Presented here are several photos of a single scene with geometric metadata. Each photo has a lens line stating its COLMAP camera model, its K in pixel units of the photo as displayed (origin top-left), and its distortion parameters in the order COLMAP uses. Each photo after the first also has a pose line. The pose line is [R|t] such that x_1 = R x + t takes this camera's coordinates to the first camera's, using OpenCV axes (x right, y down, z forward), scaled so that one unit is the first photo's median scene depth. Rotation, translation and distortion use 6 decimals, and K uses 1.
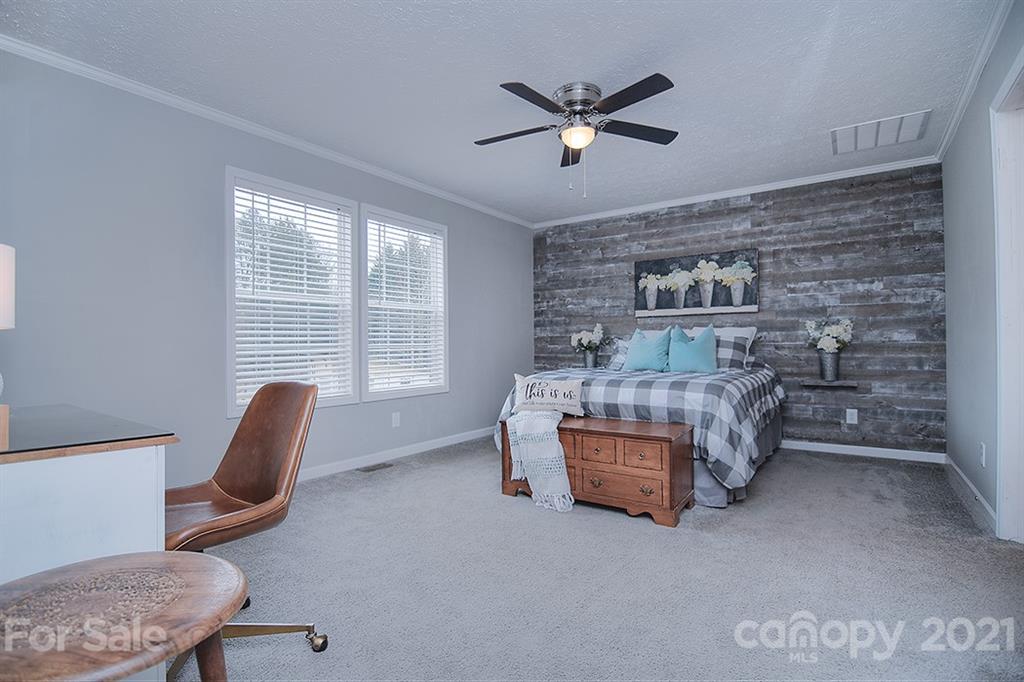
lens RADIAL K [[493.2, 0, 518.1], [0, 493.2, 342.9], [0, 0, 1]] dist [-0.009596, -0.008013]
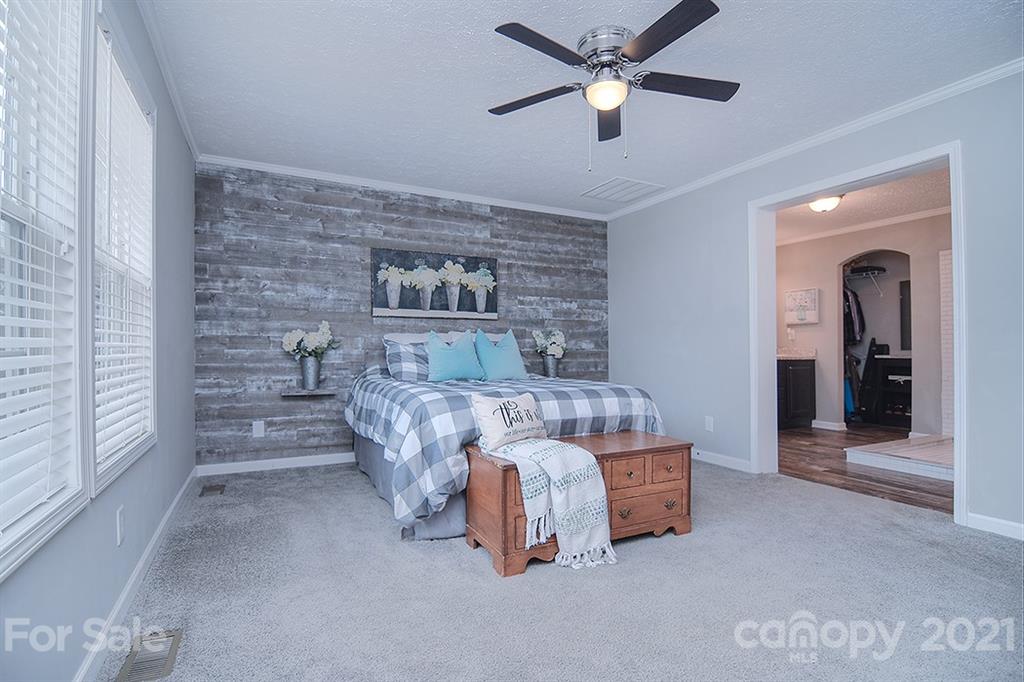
lens RADIAL K [[493.2, 0, 517.6], [0, 493.2, 346.6], [0, 0, 1]] dist [-0.009596, -0.008013]
pose [[0.474804, 0.015219, 0.879960, -0.392785], [-0.011049, 0.999875, -0.011331, 0.005448], [-0.880022, -0.004343, 0.474913, 0.440470]]
